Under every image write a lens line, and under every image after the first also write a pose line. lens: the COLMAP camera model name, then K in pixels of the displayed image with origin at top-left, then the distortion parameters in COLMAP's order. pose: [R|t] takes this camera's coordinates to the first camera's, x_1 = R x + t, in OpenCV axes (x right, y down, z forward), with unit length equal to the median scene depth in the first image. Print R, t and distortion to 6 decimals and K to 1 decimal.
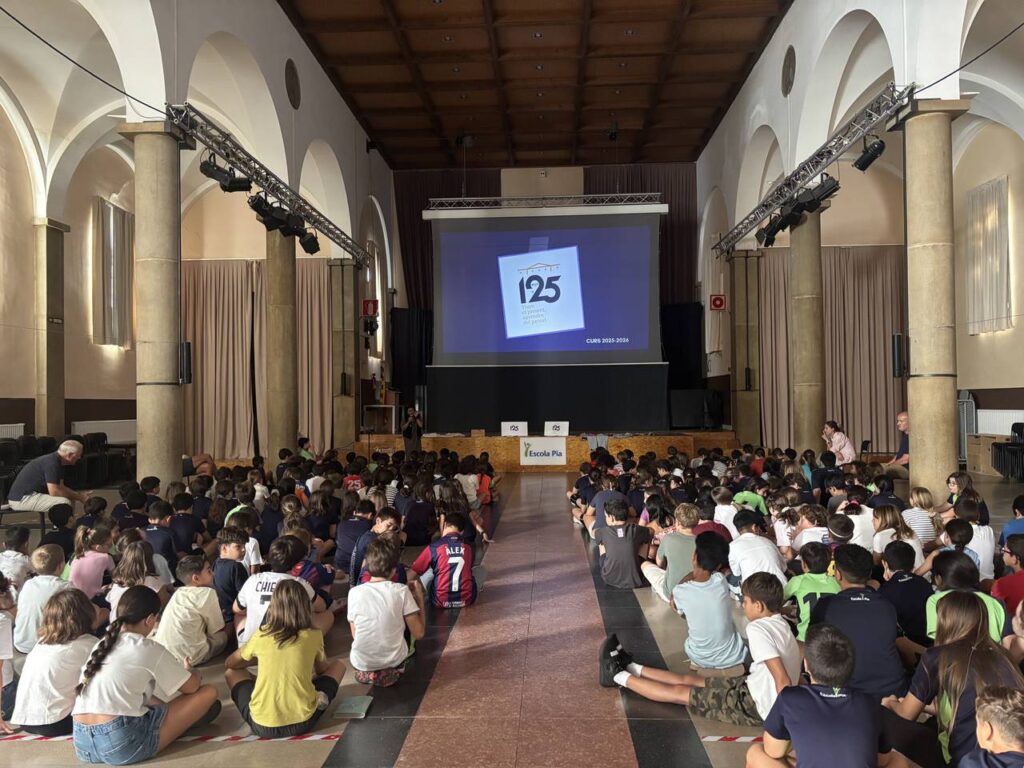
lens RADIAL K [[786.0, 0, 512.0], [0, 786.0, 384.0], [0, 0, 1]] dist [0.003614, -0.001121]
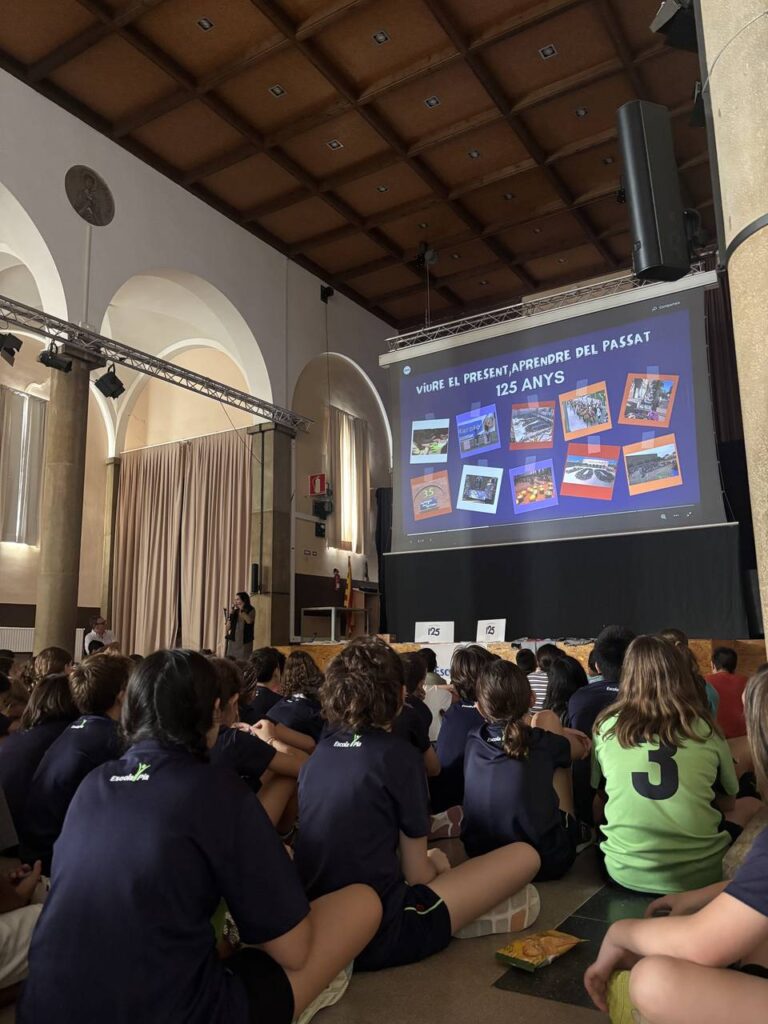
lens RADIAL K [[768.4, 0, 384.0], [0, 768.4, 512.0], [0, 0, 1]] dist [0.027163, -0.003387]
pose [[0.873277, -0.087008, -0.479393, 0.280107], [0.017760, 0.988956, -0.147139, 0.051310], [0.486901, 0.119979, 0.865178, 0.415988]]
